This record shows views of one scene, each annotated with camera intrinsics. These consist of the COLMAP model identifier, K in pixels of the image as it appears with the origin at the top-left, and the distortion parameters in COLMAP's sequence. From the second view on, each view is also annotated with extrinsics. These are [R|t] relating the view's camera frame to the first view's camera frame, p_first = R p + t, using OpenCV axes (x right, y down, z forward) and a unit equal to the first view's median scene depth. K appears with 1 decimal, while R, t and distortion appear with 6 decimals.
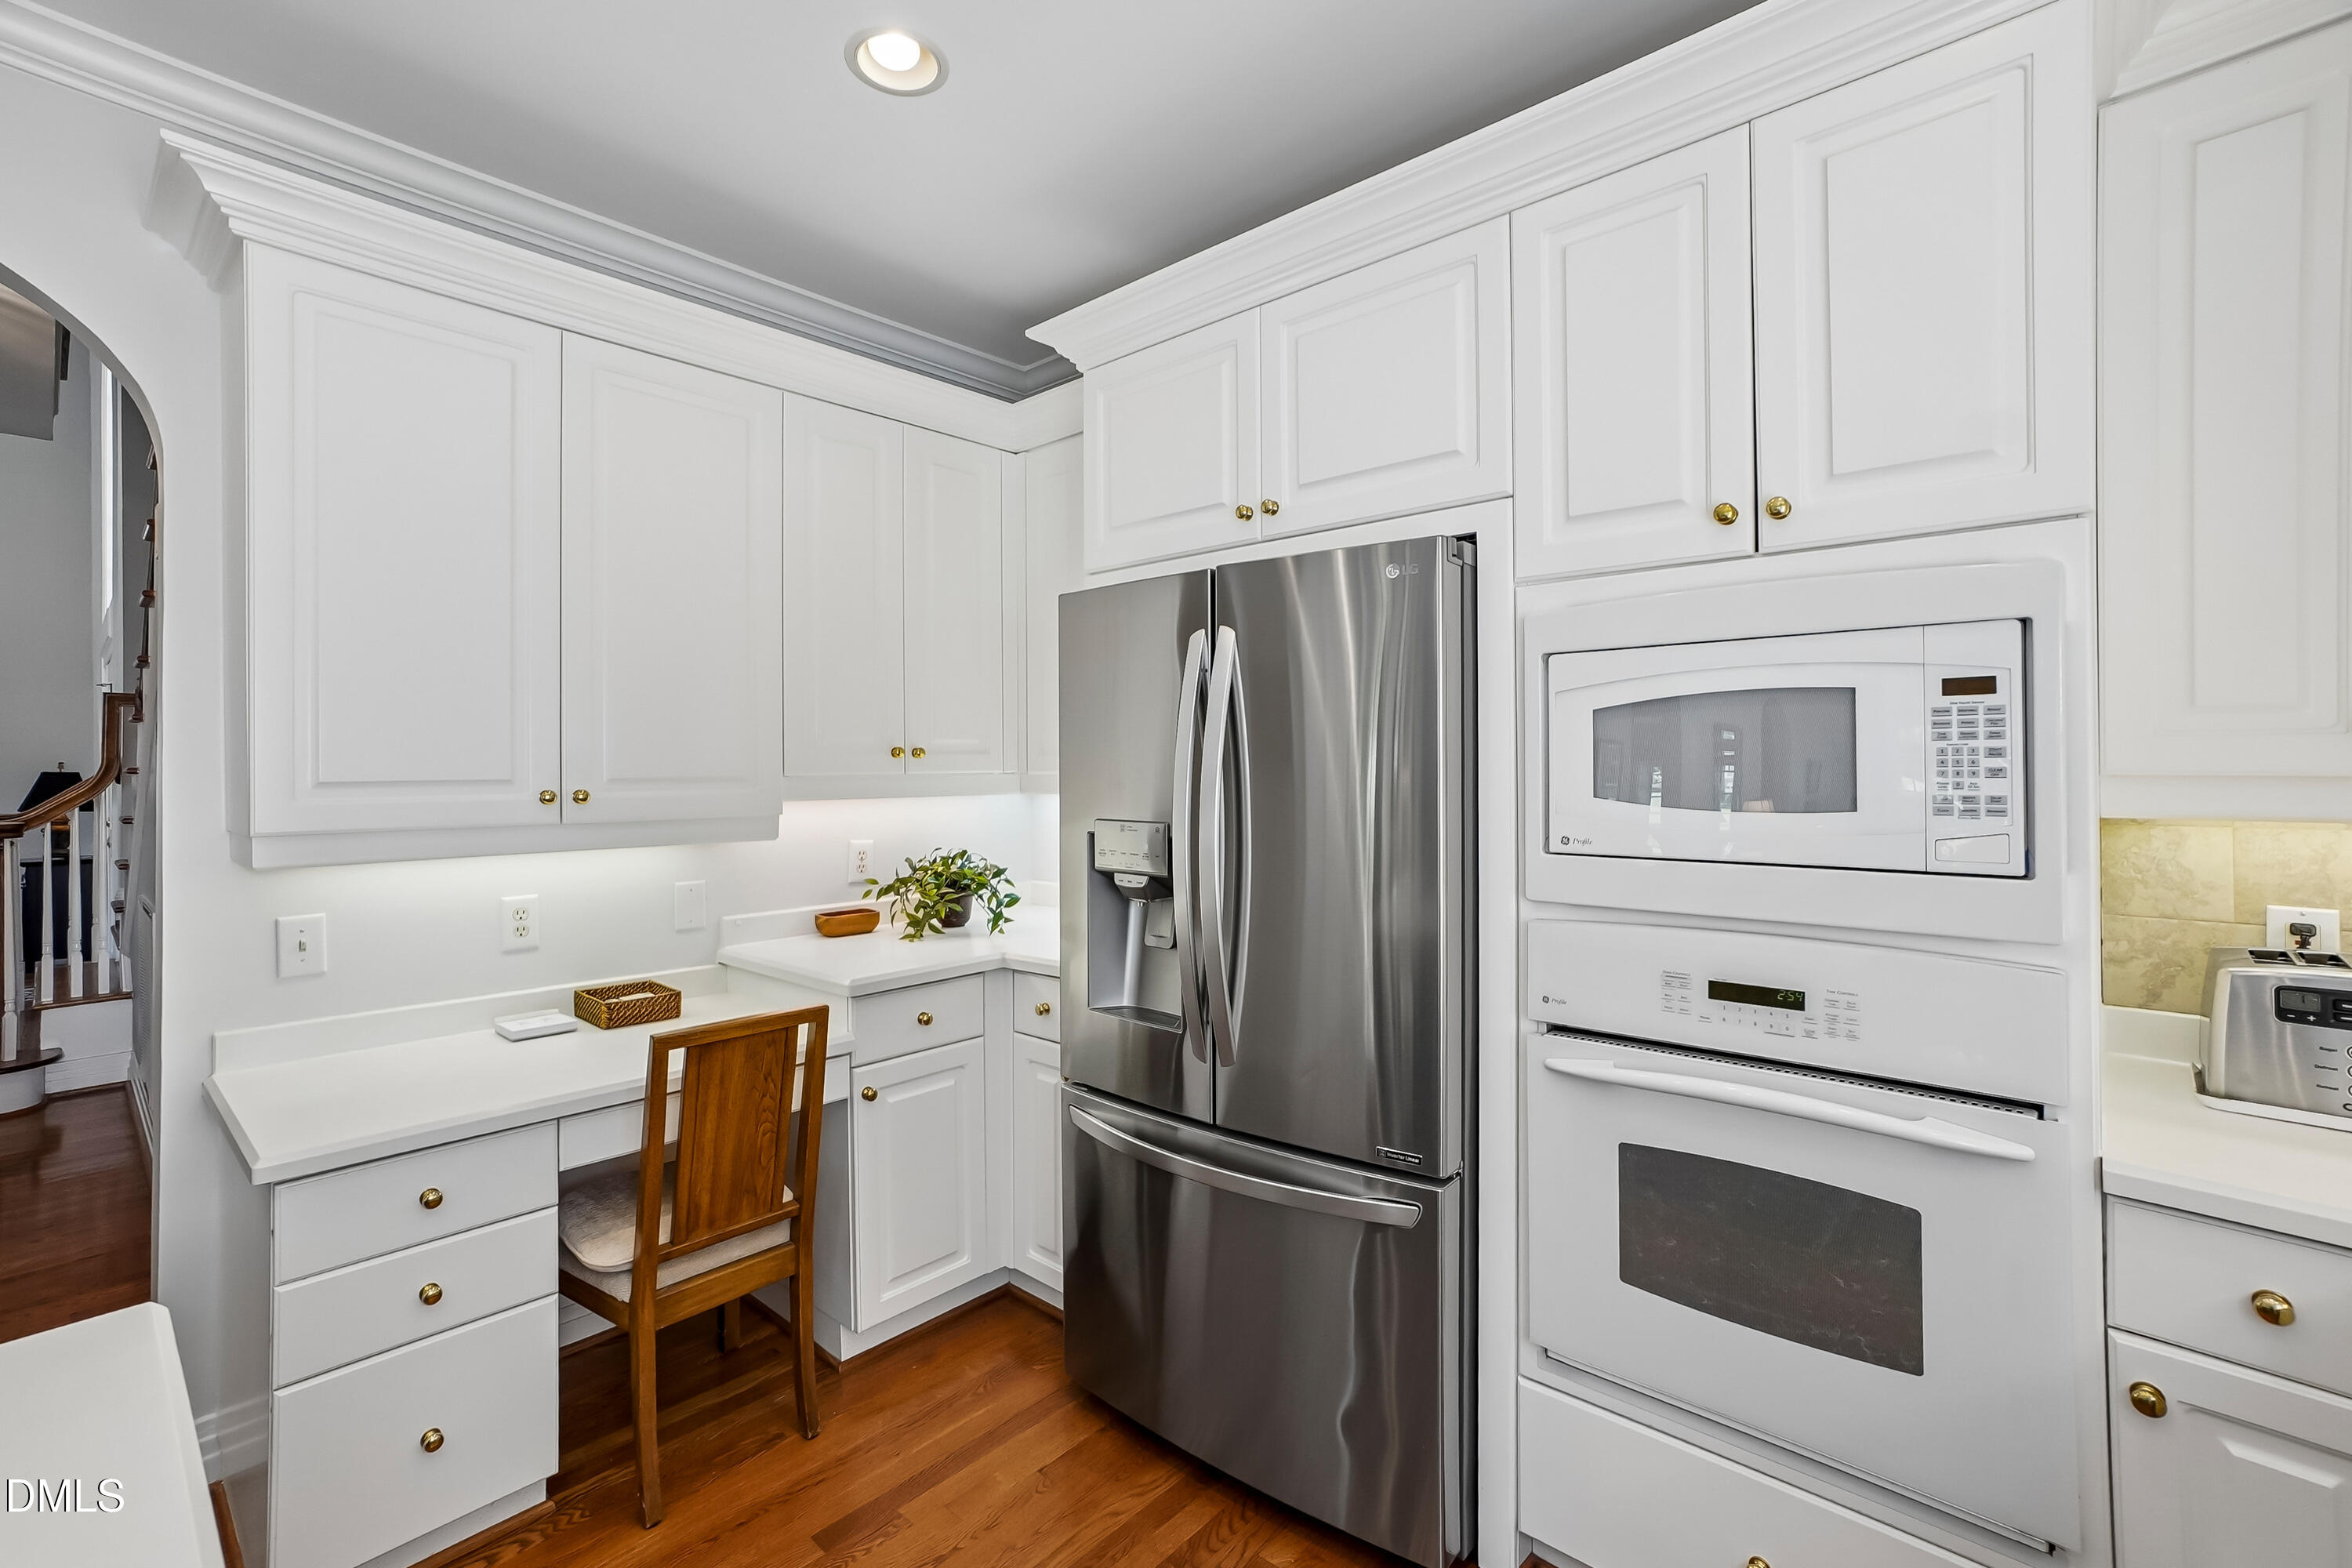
lens RADIAL K [[1043.2, 0, 1159.3], [0, 1043.2, 755.3], [0, 0, 1]] dist [-0.010476, 0.000435]
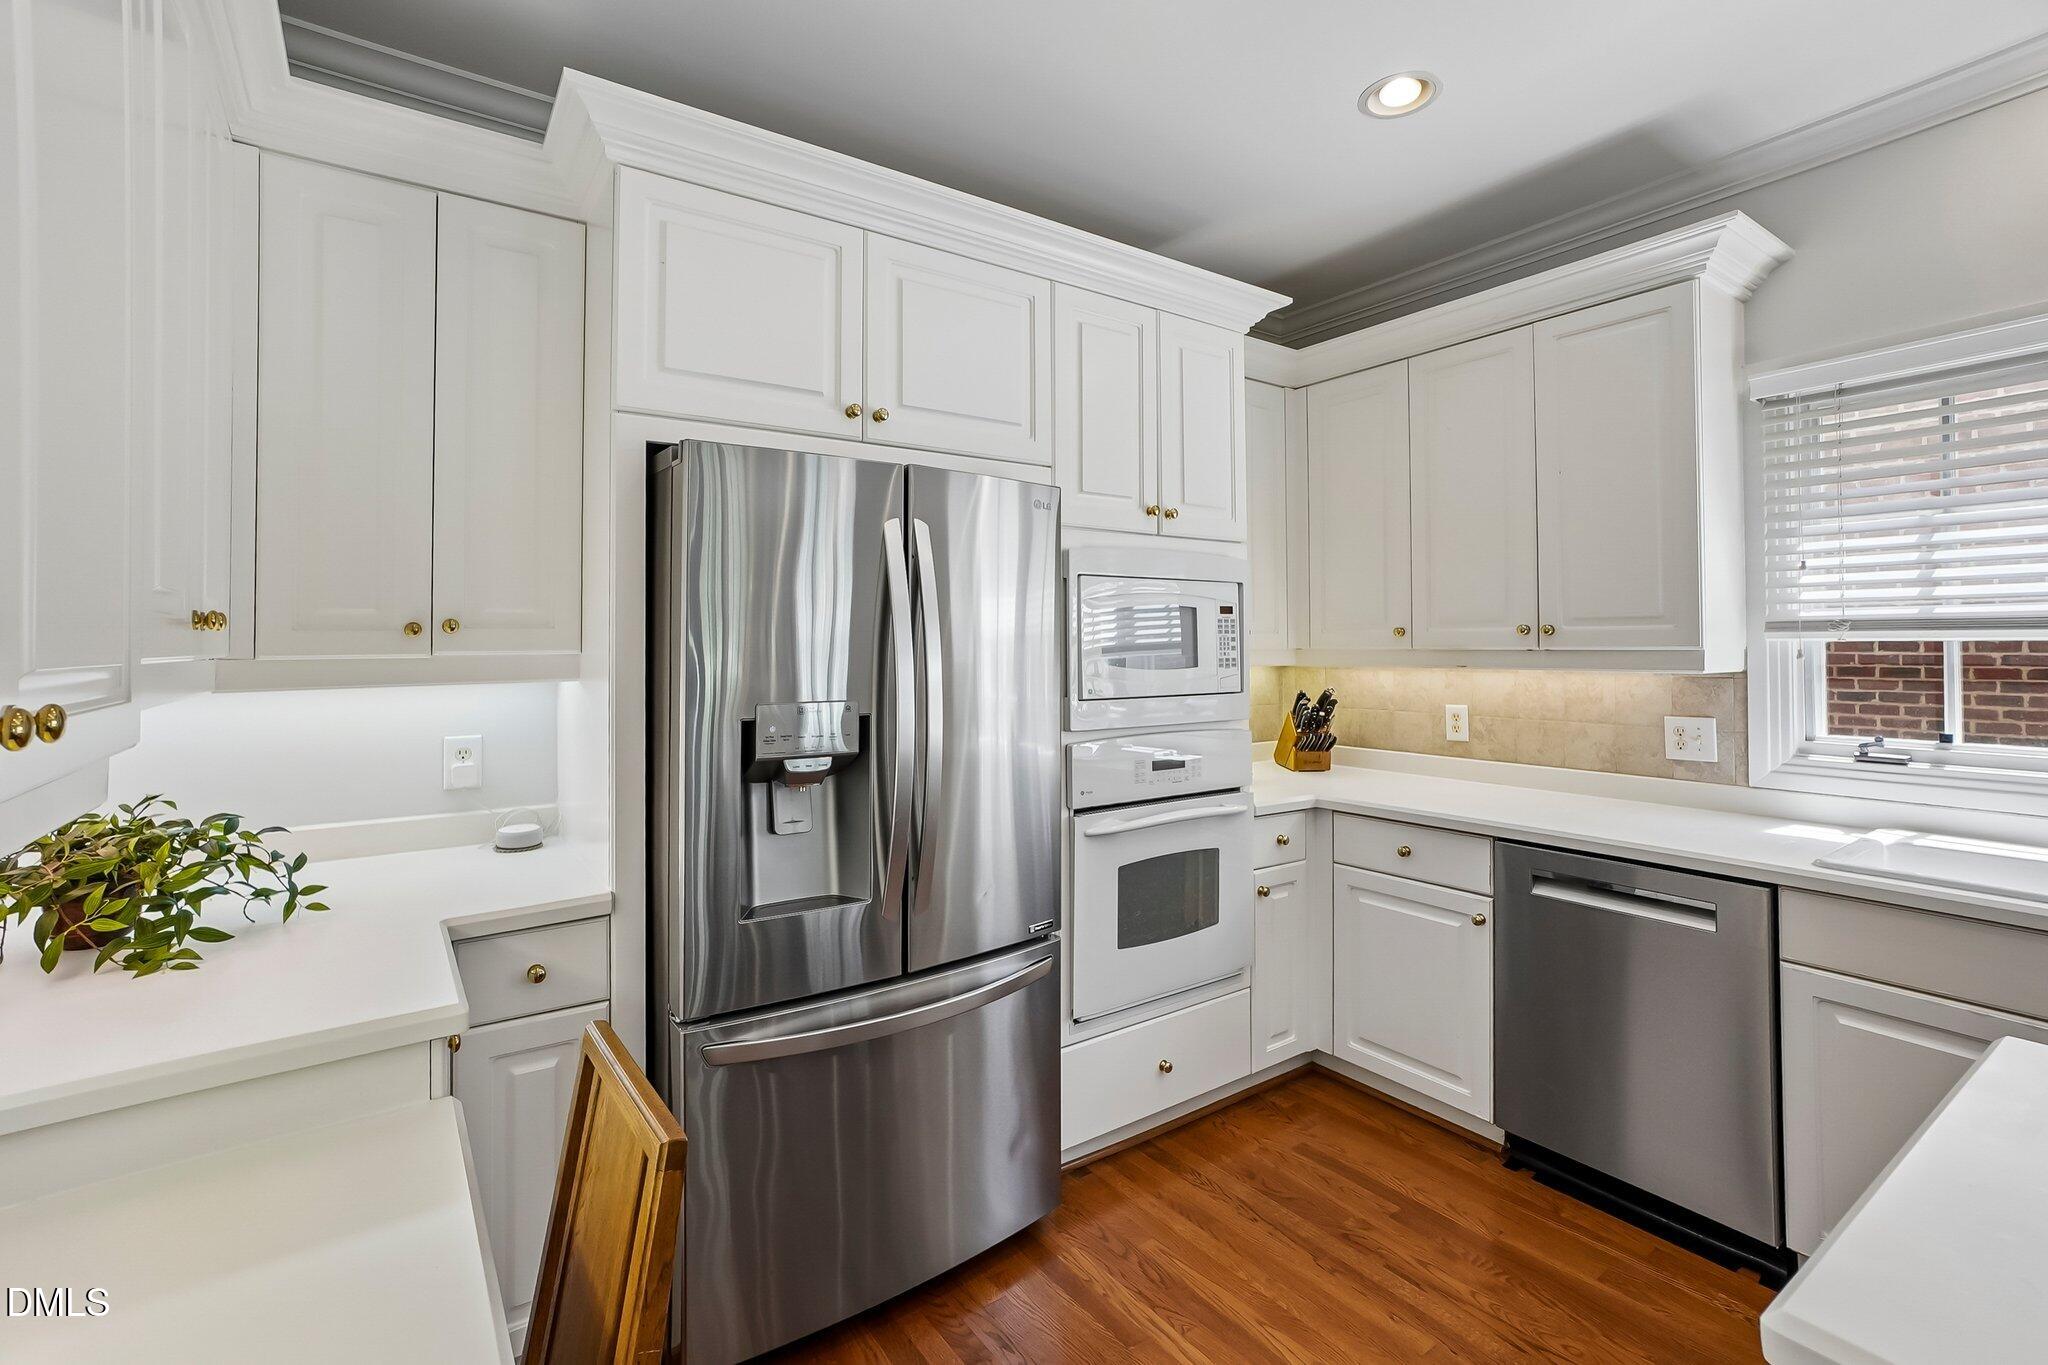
lens RADIAL K [[908.4, 0, 1009.5], [0, 908.4, 657.5], [0, 0, 1]] dist [-0.010476, 0.000435]
pose [[0.221019, 0.006202, 0.975250, -1.136164], [0.009845, 0.999915, -0.008589, 0.044730], [-0.975220, 0.011500, 0.220940, 0.914785]]
